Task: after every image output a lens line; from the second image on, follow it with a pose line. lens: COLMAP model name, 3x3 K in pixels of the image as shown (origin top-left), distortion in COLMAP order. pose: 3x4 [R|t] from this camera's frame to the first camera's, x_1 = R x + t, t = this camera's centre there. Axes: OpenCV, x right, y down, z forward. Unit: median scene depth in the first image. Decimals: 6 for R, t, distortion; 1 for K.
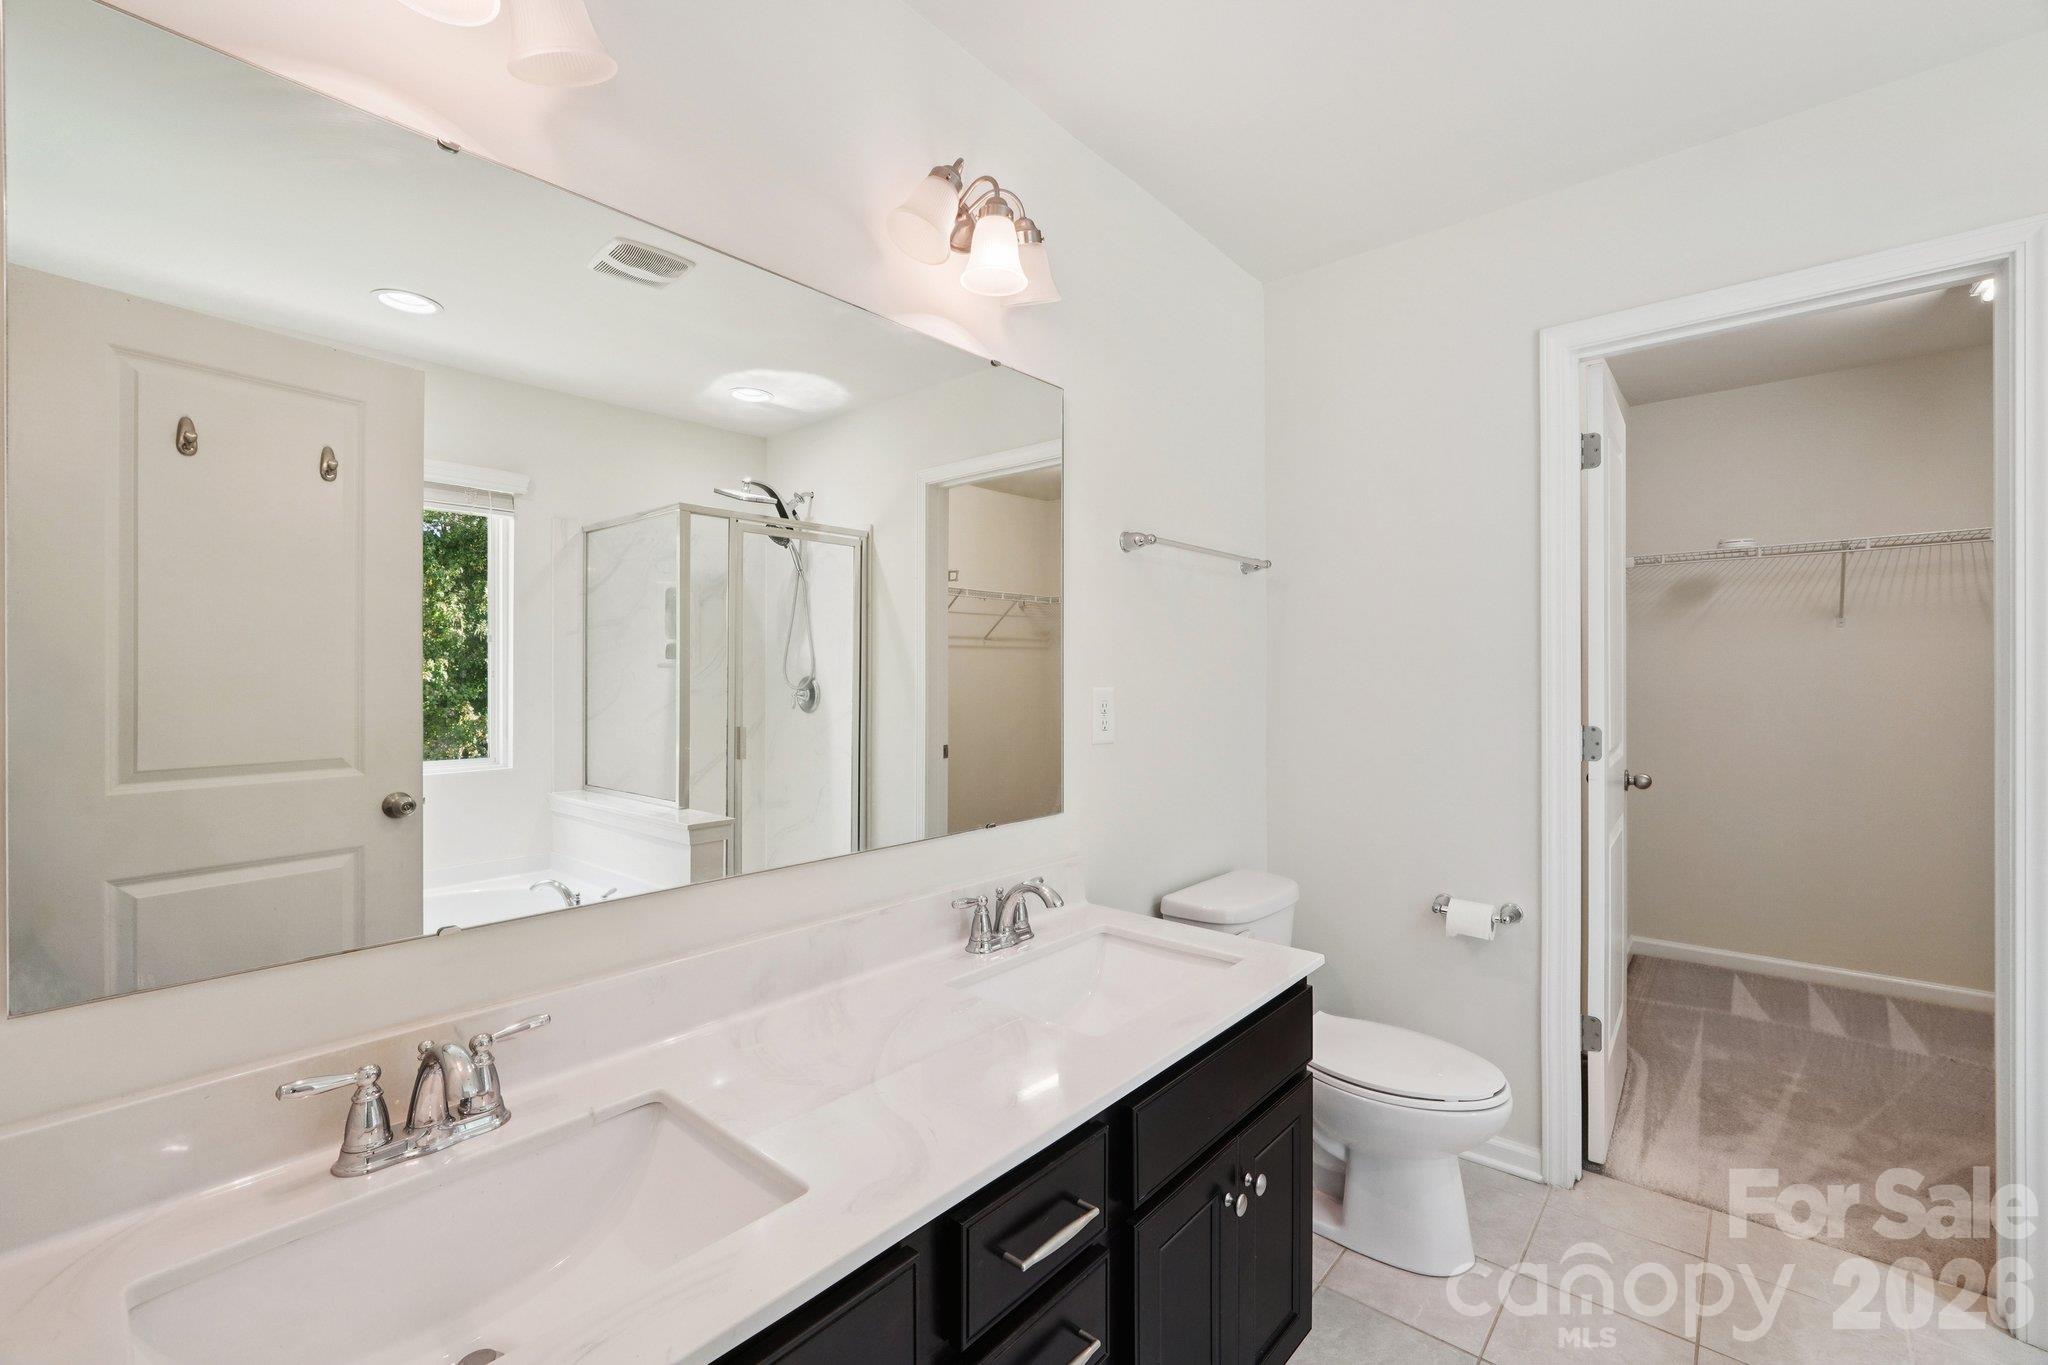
lens RADIAL K [[869.7, 0, 1029.1], [0, 869.7, 672.8], [0, 0, 1]] dist [-0.010145, 0.004057]
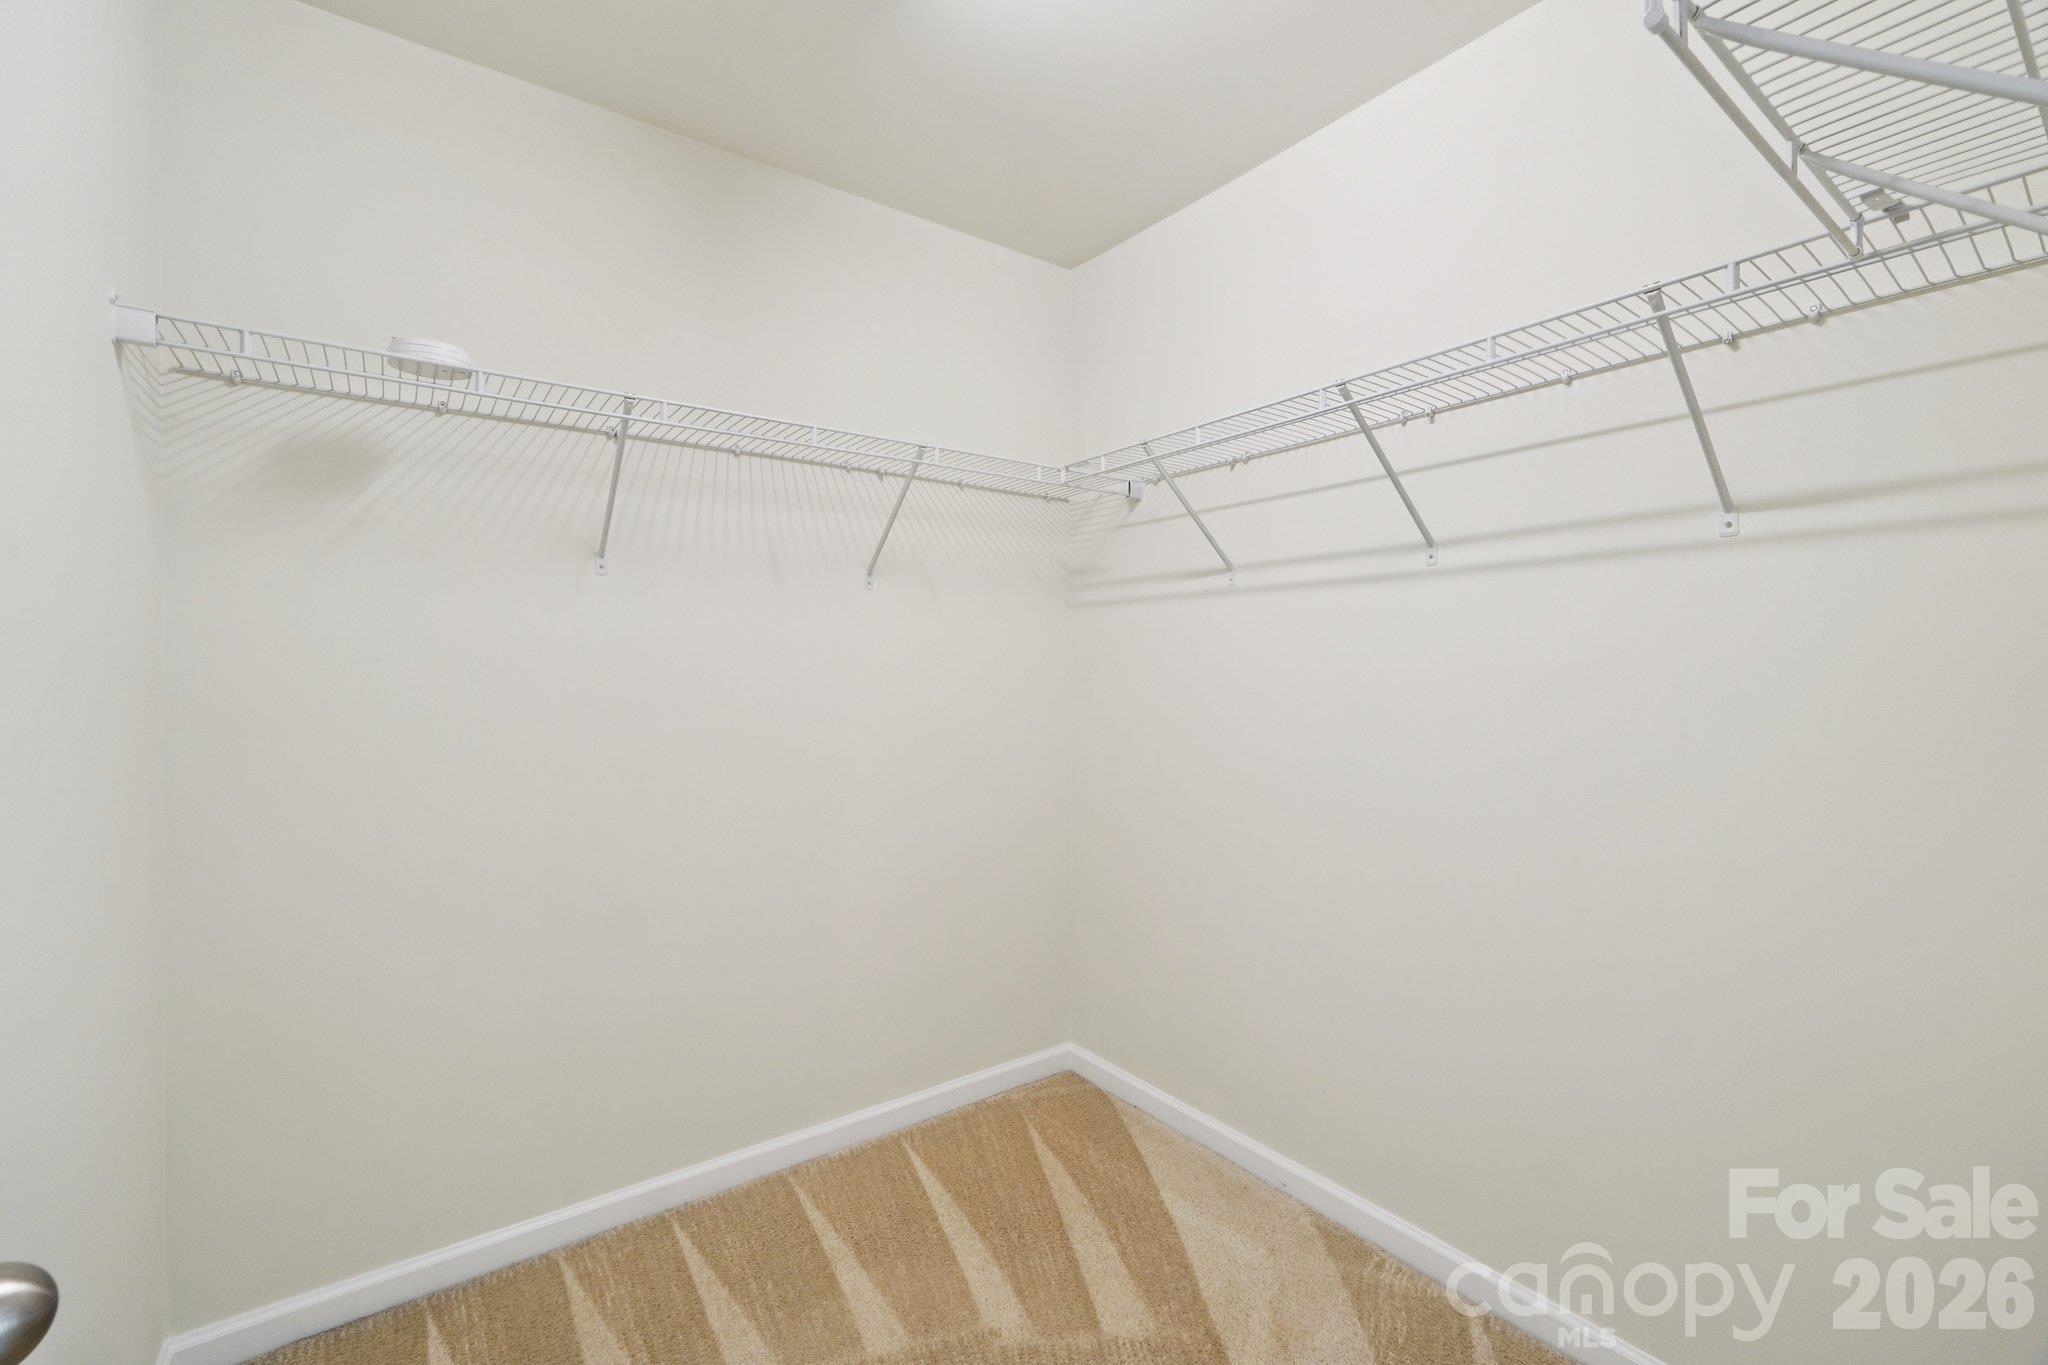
lens RADIAL K [[869.7, 0, 1018.8], [0, 869.7, 681.3], [0, 0, 1]] dist [-0.010145, 0.004057]
pose [[0.231927, -0.007111, 0.972707, 0.434685], [0.000930, 0.999974, 0.007088, 0.006416], [-0.972733, -0.000740, 0.231928, 0.575396]]
